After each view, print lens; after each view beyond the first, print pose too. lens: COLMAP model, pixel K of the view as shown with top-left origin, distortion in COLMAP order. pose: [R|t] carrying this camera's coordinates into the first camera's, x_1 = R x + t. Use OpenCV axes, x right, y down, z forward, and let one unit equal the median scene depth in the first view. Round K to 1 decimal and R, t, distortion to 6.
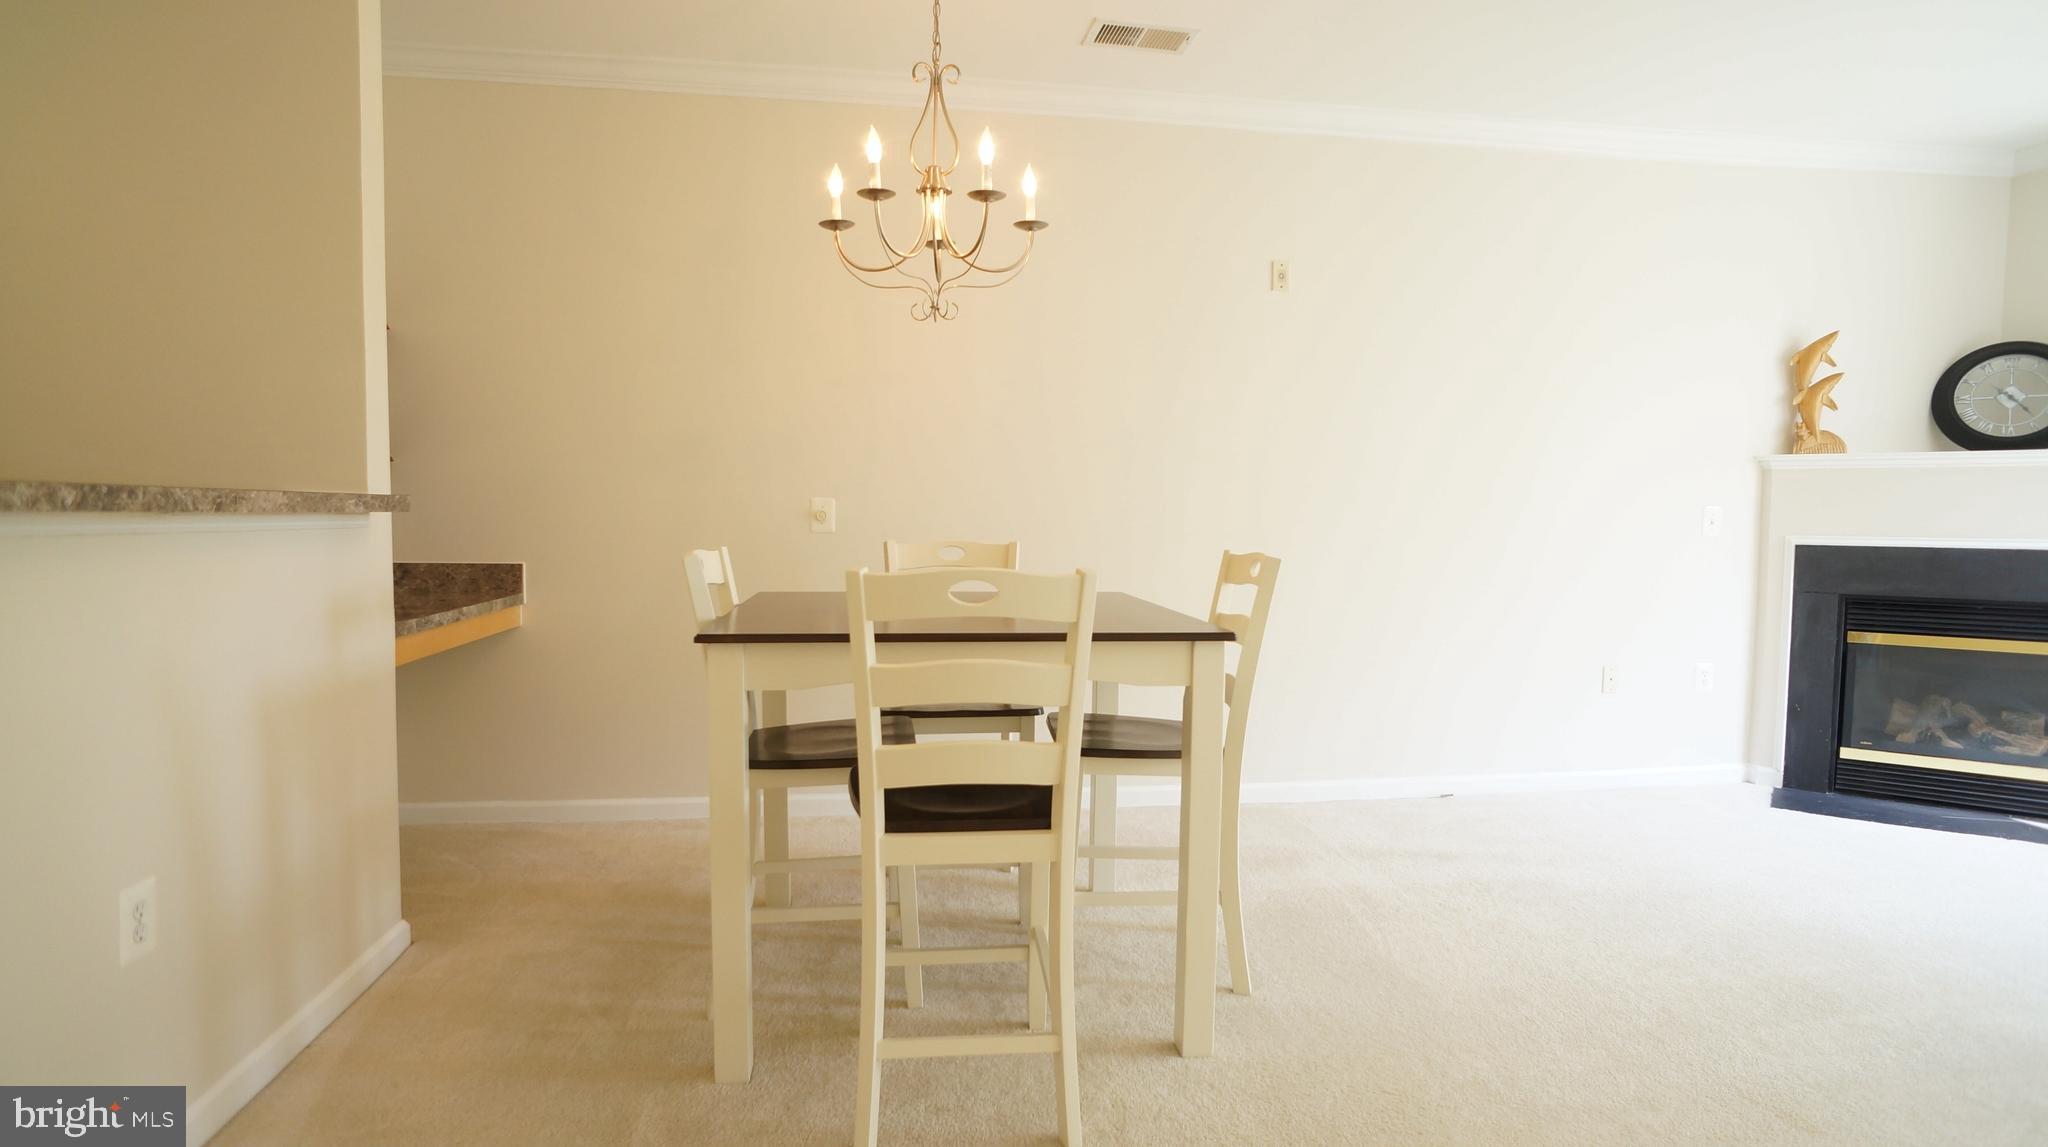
lens RADIAL K [[1078.6, 0, 1020.8], [0, 1078.6, 578.9], [0, 0, 1]] dist [-0.043833, 0.021525]
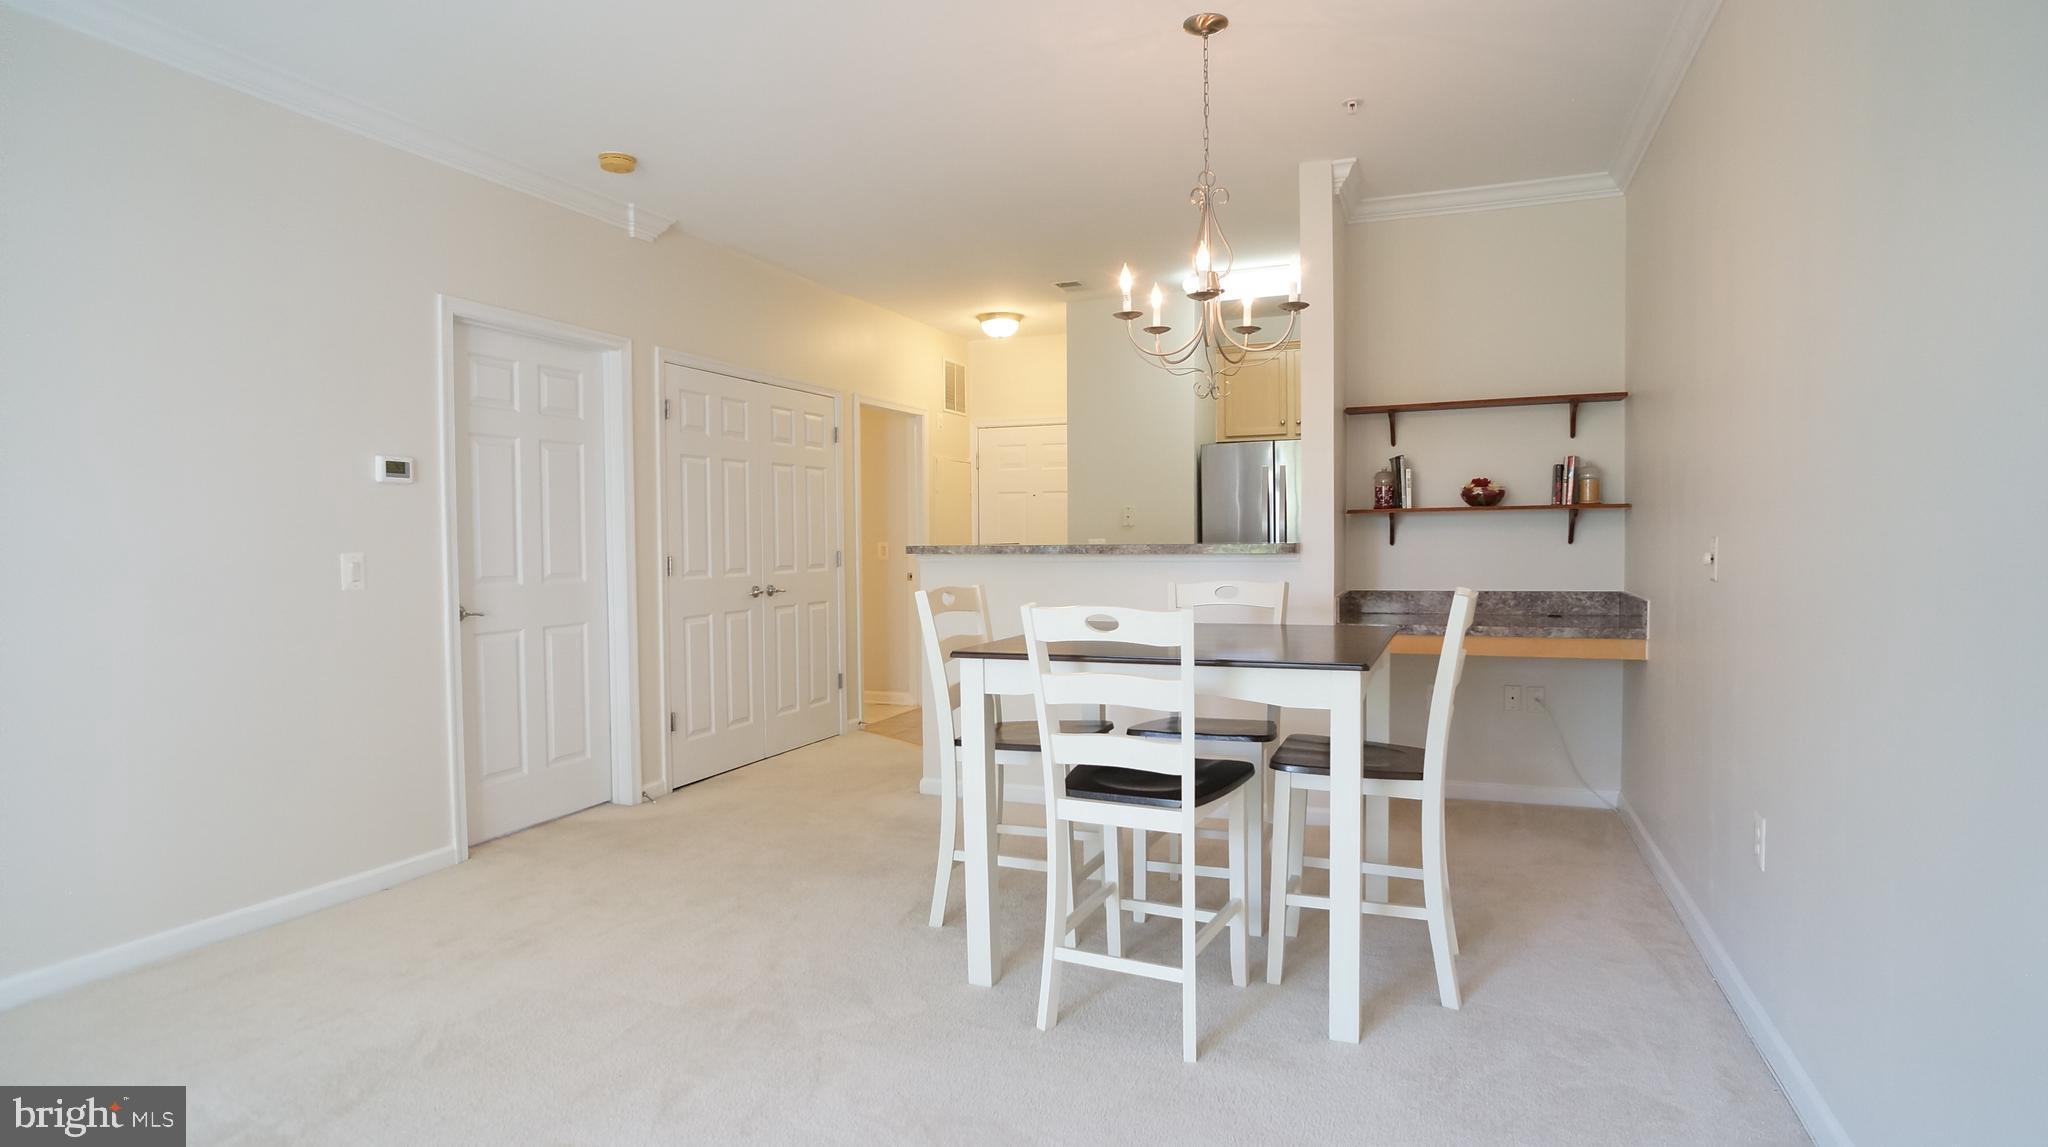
lens RADIAL K [[1078.6, 0, 1020.8], [0, 1078.6, 578.9], [0, 0, 1]] dist [-0.043833, 0.021525]
pose [[-0.499559, 0.029018, -0.865794, 0.680505], [-0.047199, 0.997042, 0.060651, -0.064114], [0.864993, 0.071163, -0.496712, 0.899131]]
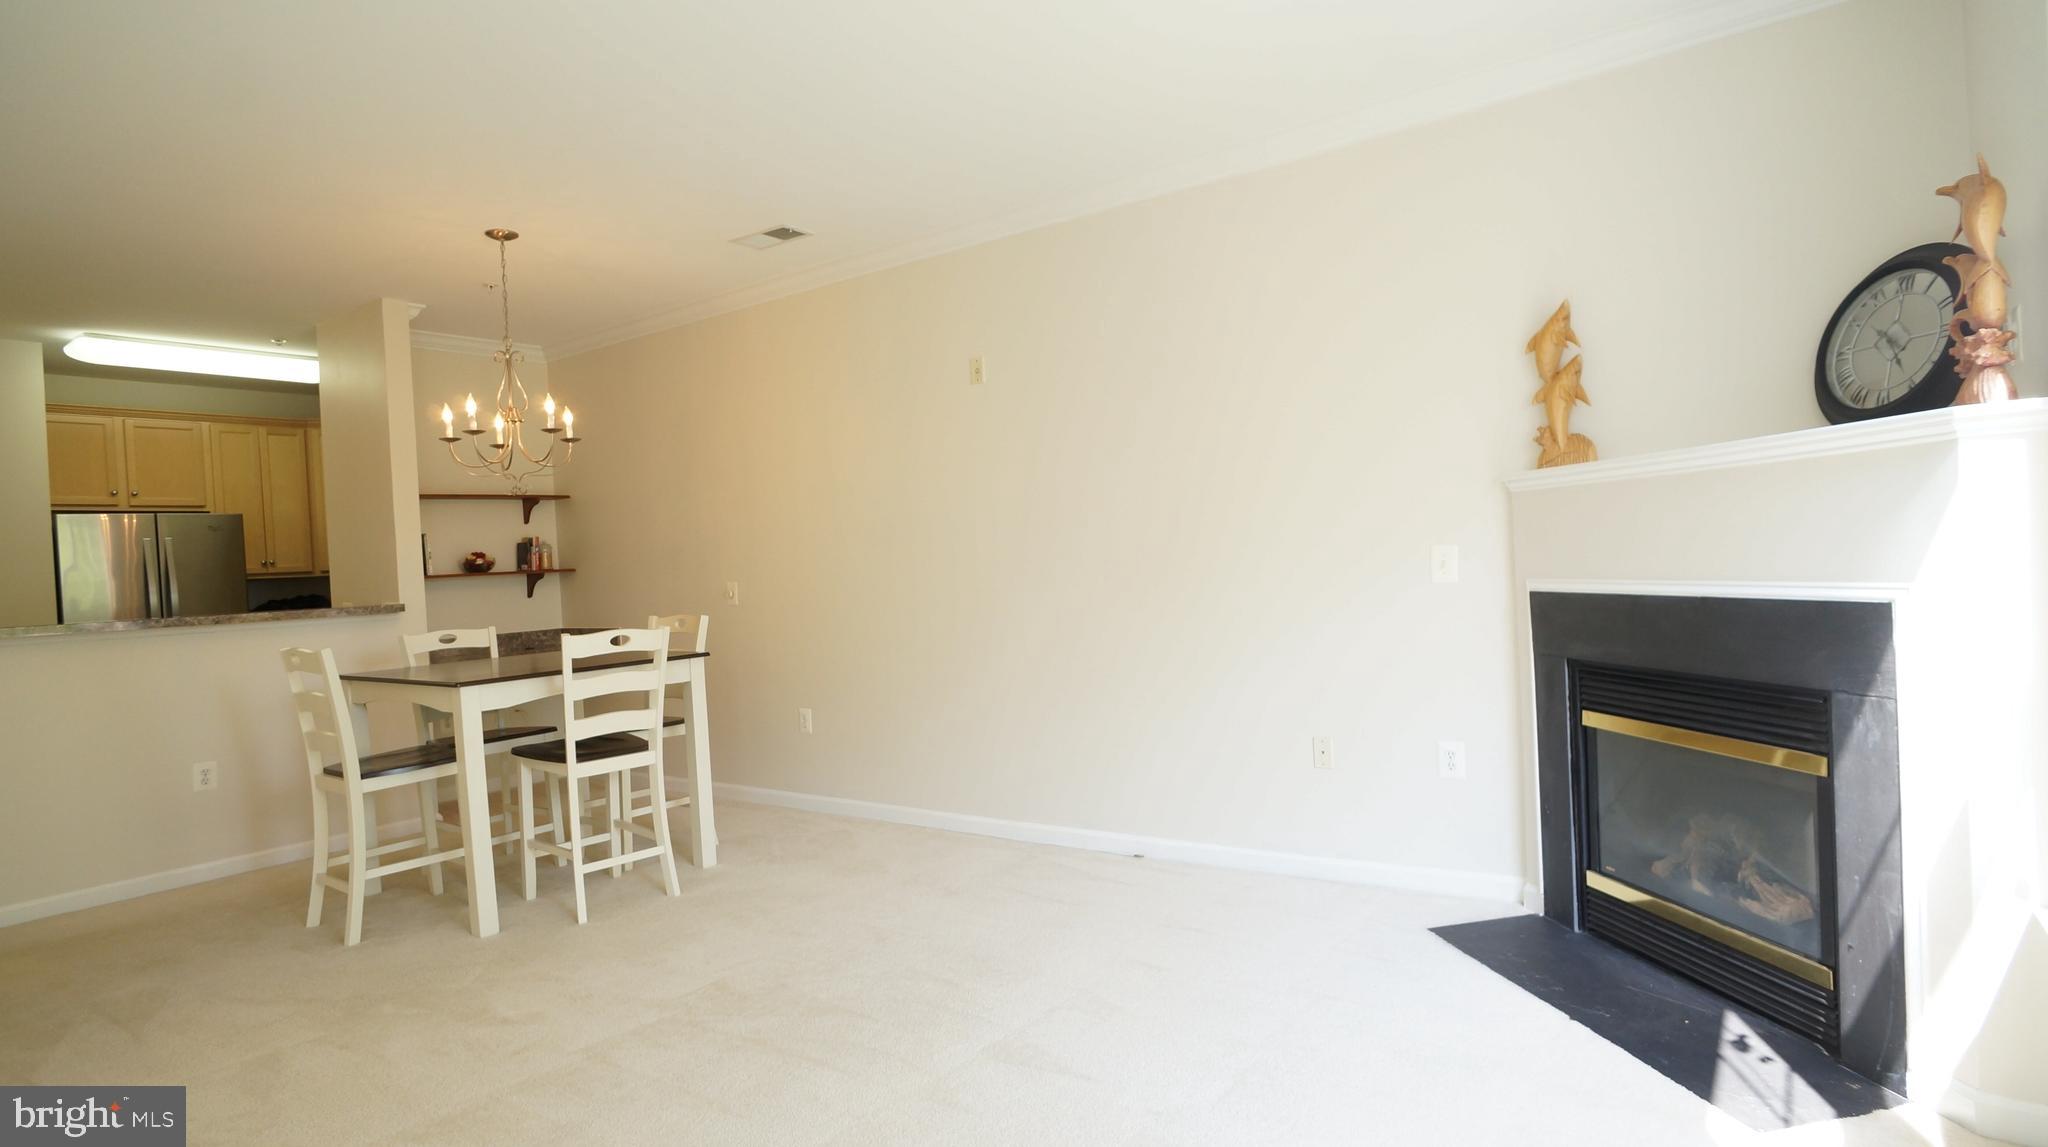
lens RADIAL K [[1078.6, 0, 1020.8], [0, 1078.6, 578.9], [0, 0, 1]] dist [-0.043833, 0.021525]
pose [[0.713657, -0.034906, -0.699625, 1.065297], [0.016532, 0.999319, -0.032994, -0.023701], [0.700301, 0.011980, 0.713748, 0.217355]]
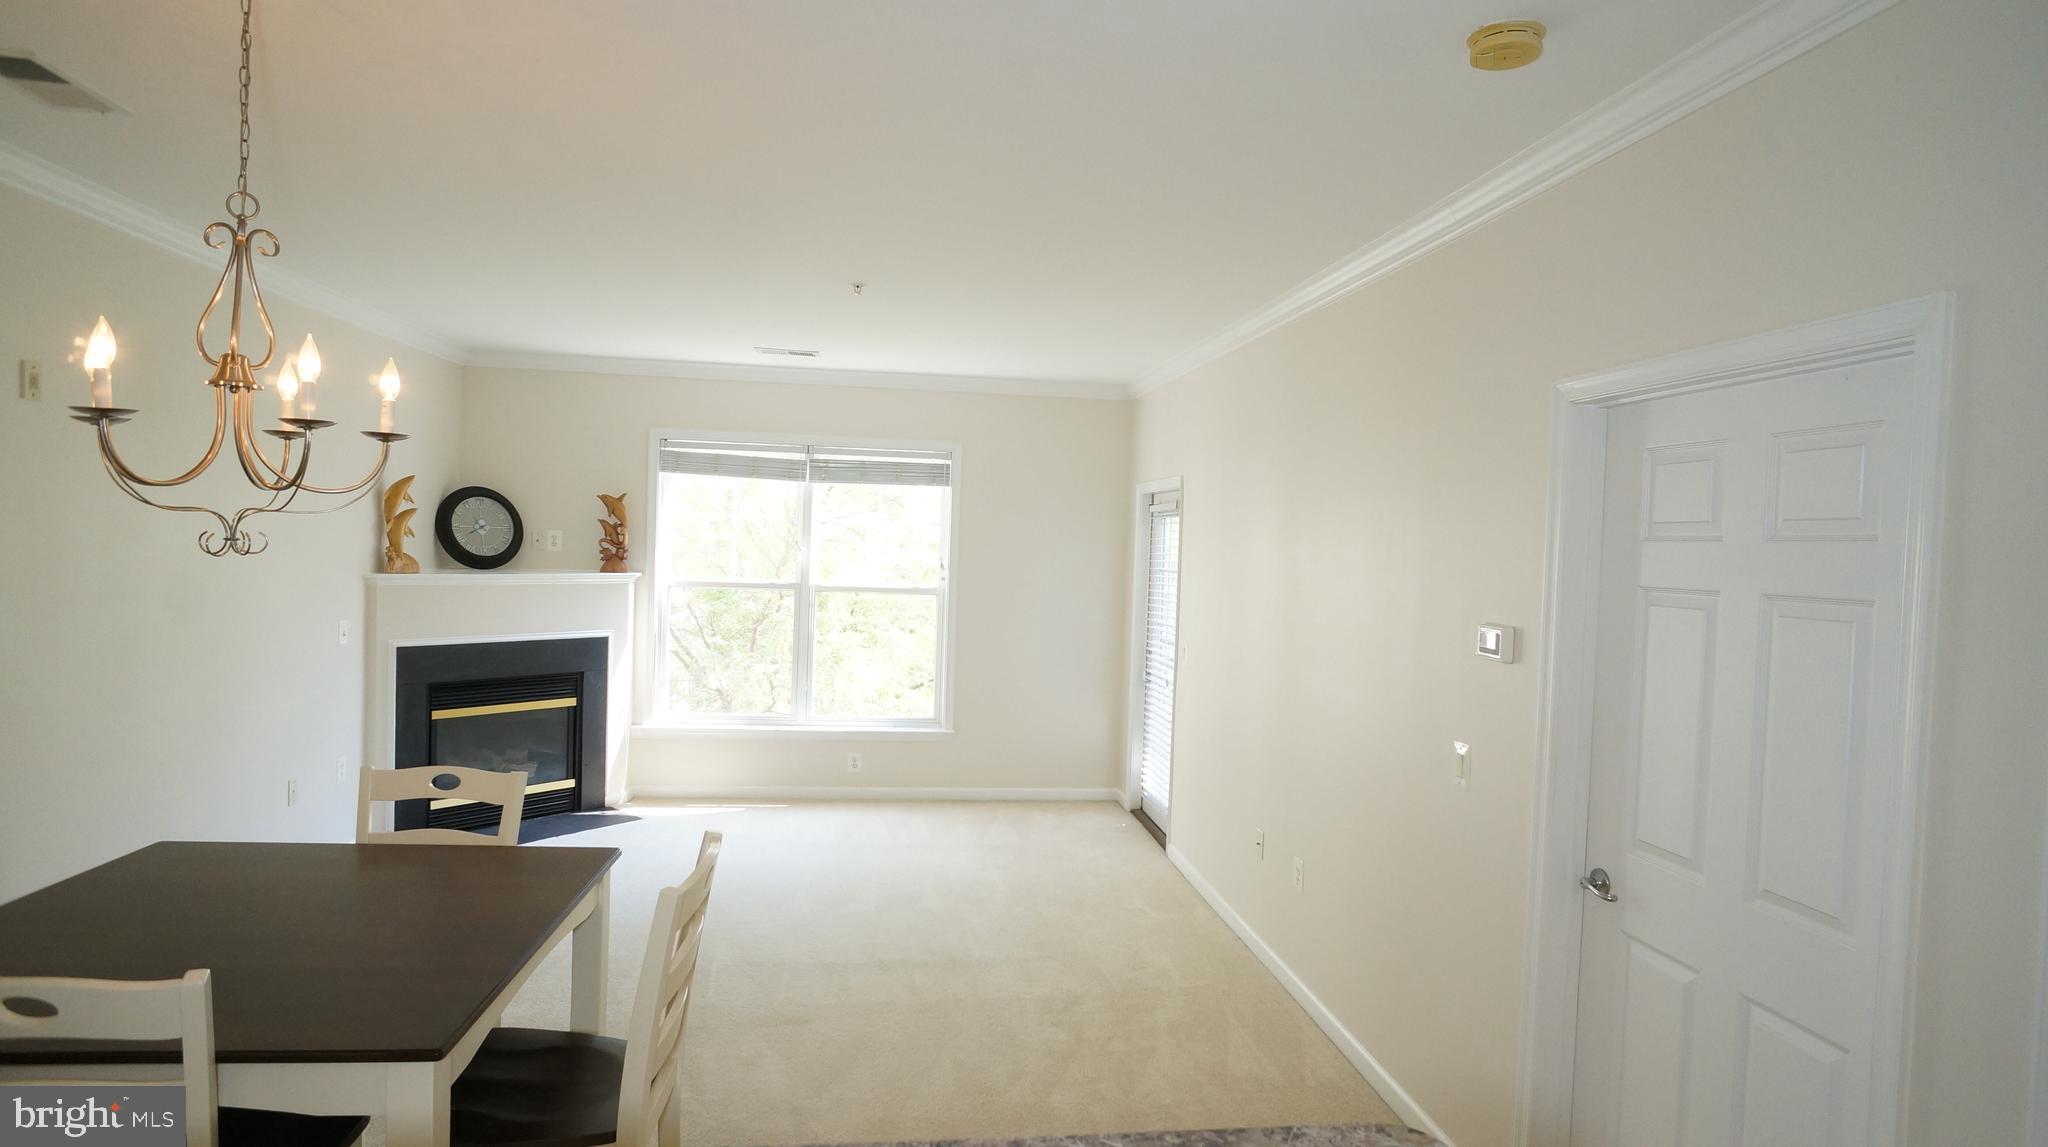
lens RADIAL K [[1078.6, 0, 1020.8], [0, 1078.6, 578.9], [0, 0, 1]] dist [-0.043833, 0.021525]
pose [[0.011945, -0.040365, 0.999114, -0.517076], [0.024151, 0.998905, 0.040068, -0.151732], [-0.999637, 0.023651, 0.012907, 0.276020]]
